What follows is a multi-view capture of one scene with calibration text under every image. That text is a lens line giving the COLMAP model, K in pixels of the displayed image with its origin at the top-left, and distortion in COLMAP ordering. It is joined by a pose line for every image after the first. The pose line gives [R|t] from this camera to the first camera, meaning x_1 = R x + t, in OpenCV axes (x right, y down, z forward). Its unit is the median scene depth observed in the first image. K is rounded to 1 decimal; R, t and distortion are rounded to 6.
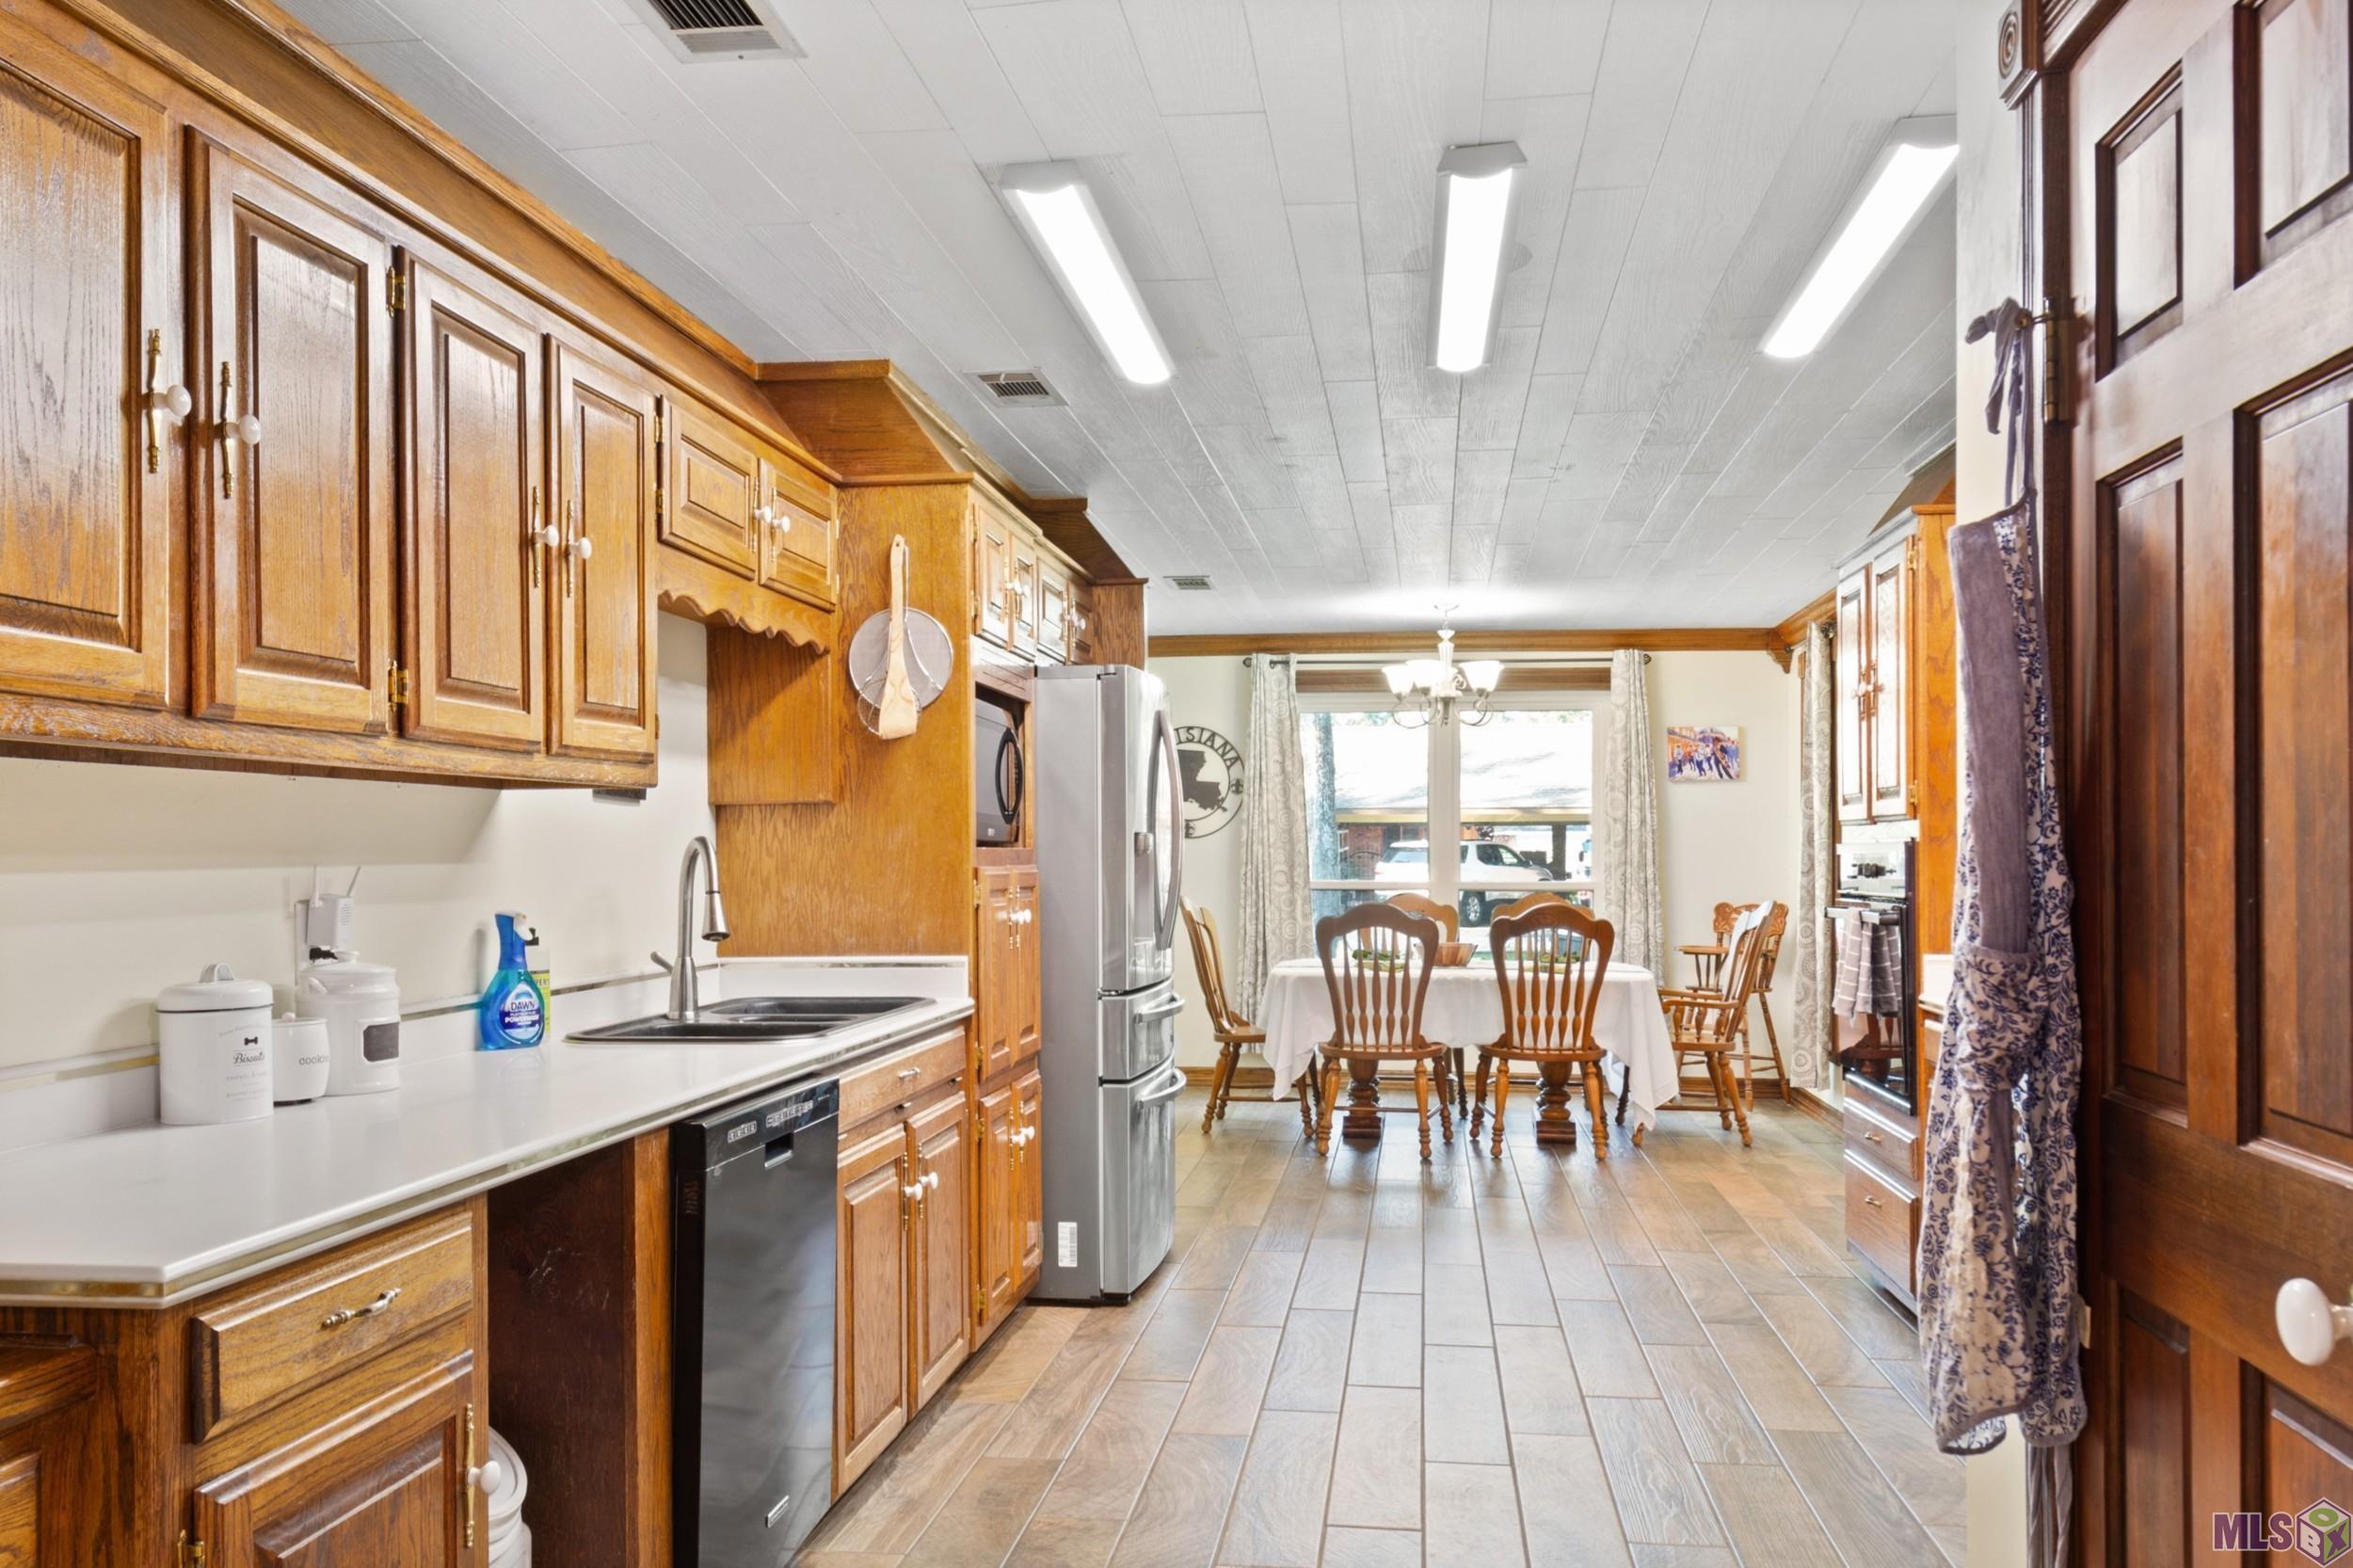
lens RADIAL K [[1770.0, 0, 1176.5], [0, 1770.0, 784.0], [0, 0, 1]] dist [-0.000693, -0.003294]
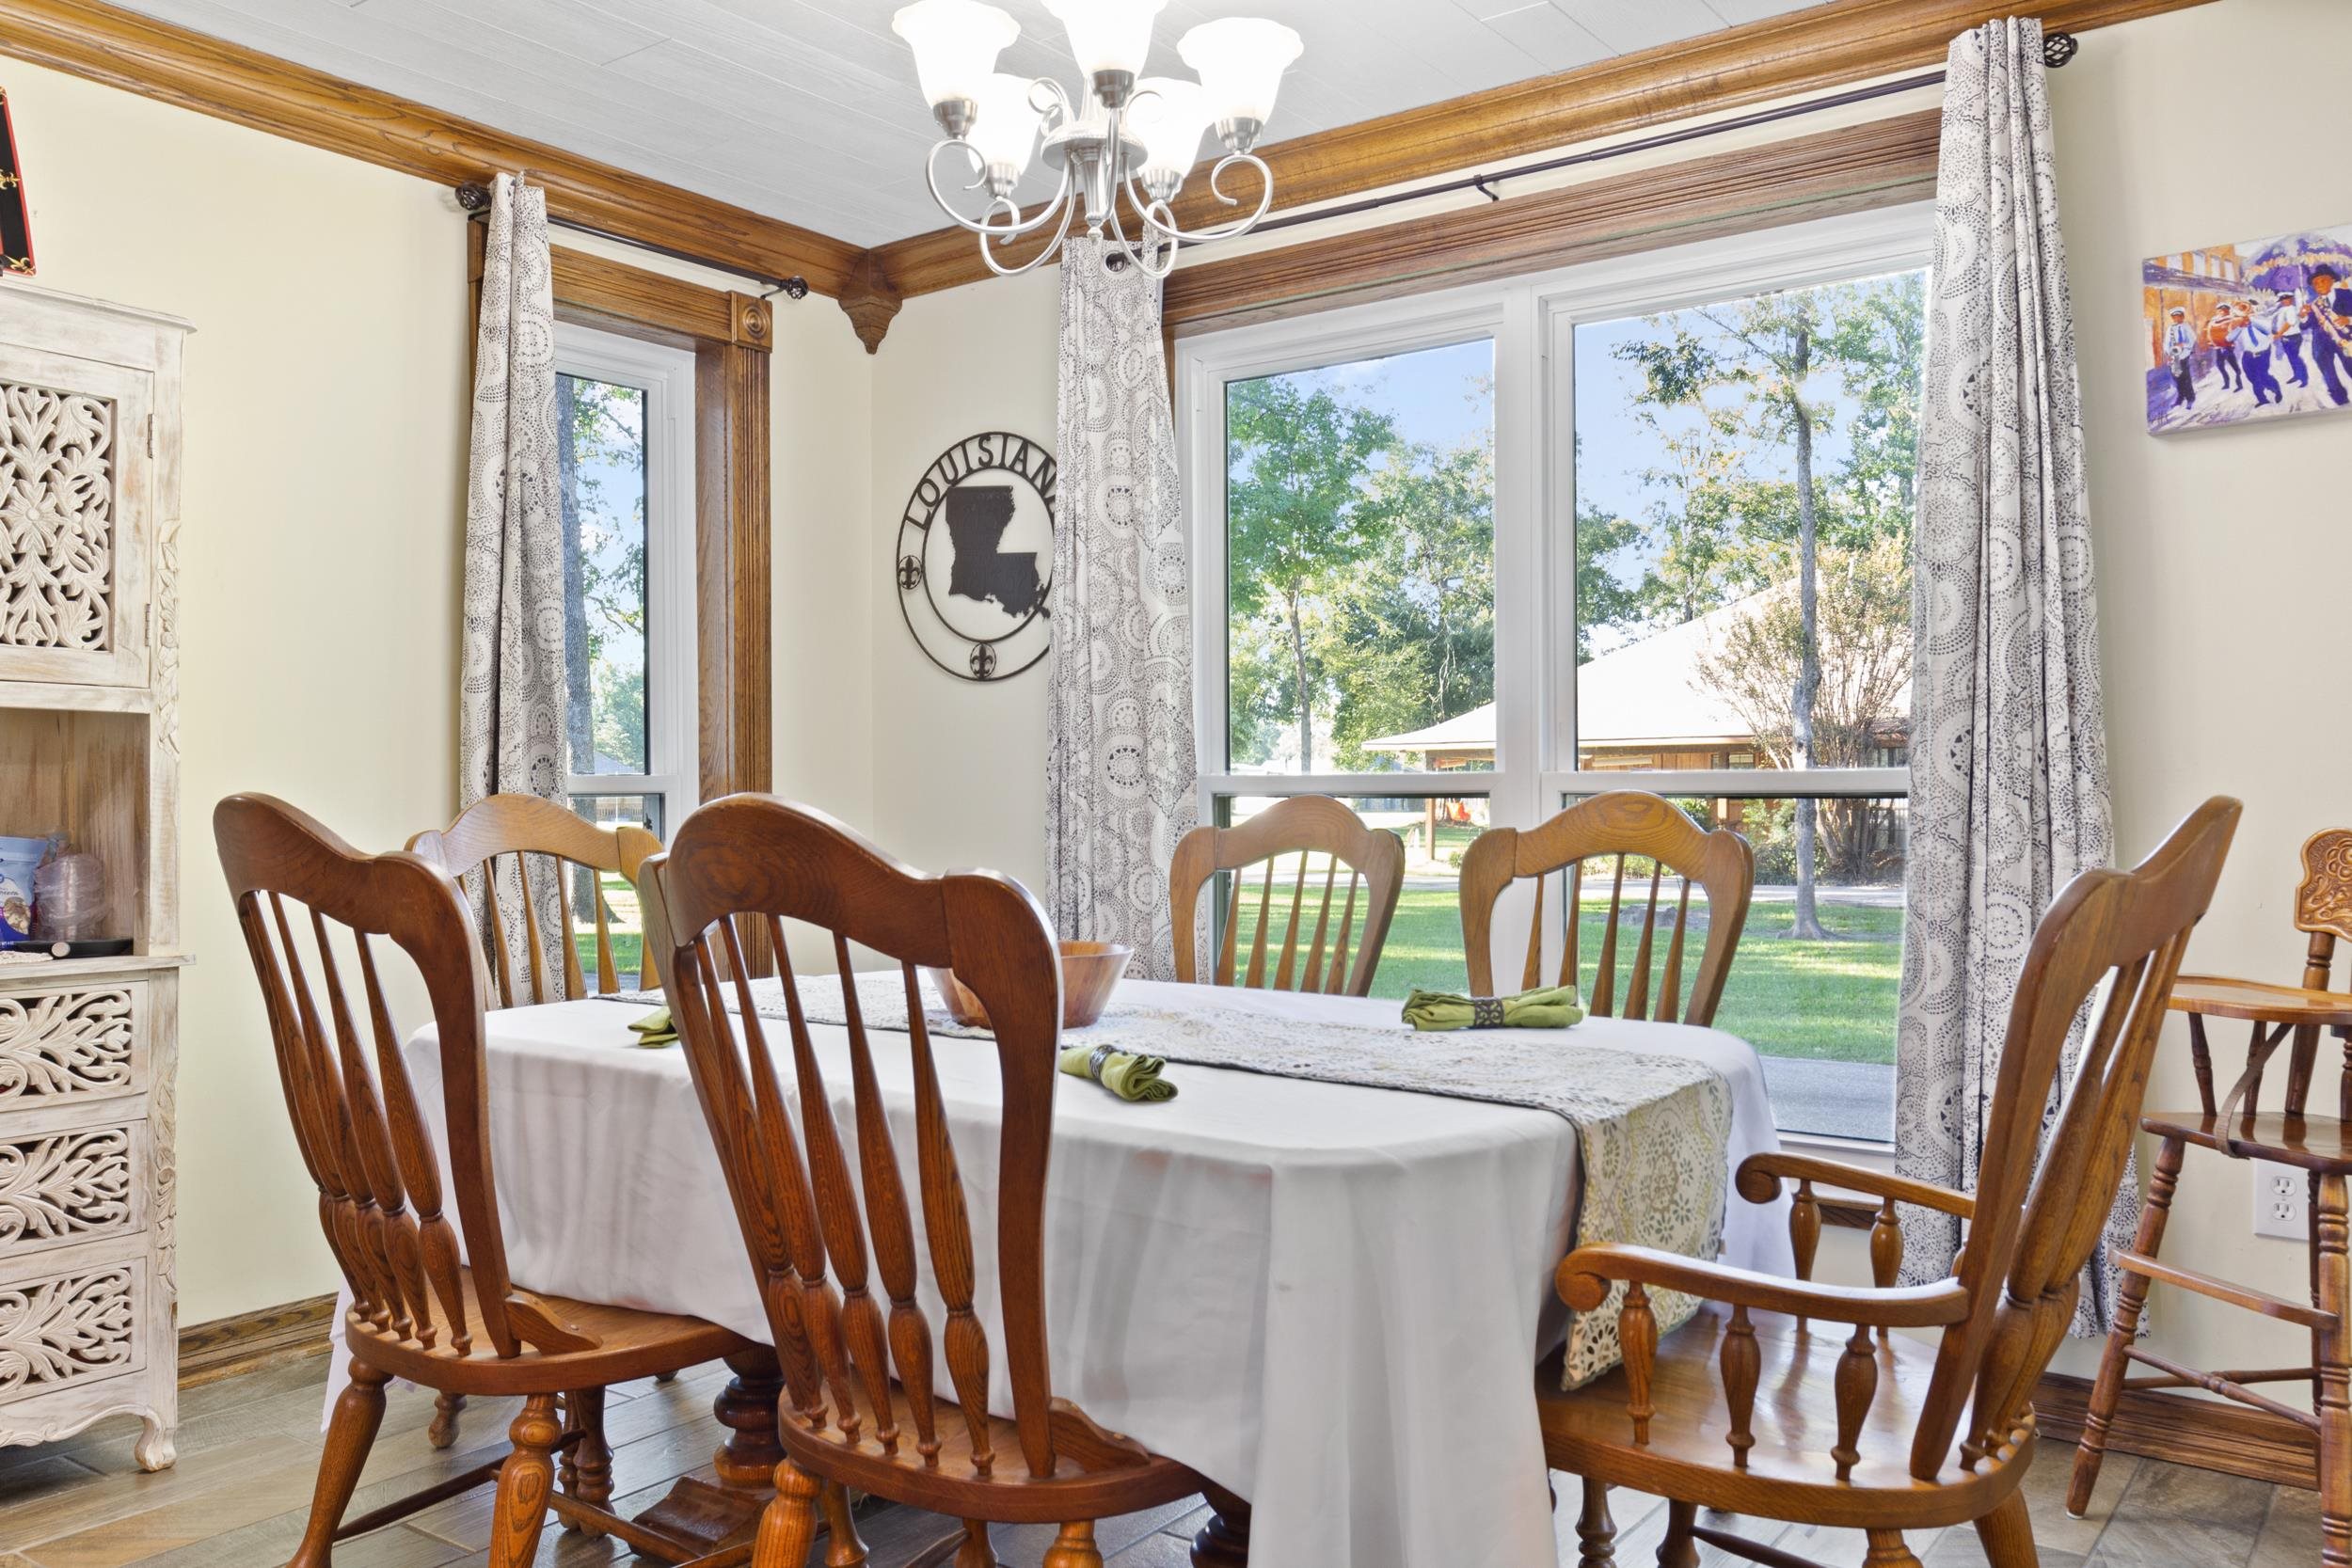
lens RADIAL K [[1769.1, 0, 1176.0], [0, 1769.1, 784.0], [0, 0, 1]] dist [-0.000693, -0.003294]
pose [[0.885173, -0.003918, -0.465246, 0.271886], [0.019706, 0.999383, 0.029077, 0.046694], [0.464845, -0.034906, 0.884703, 0.648455]]
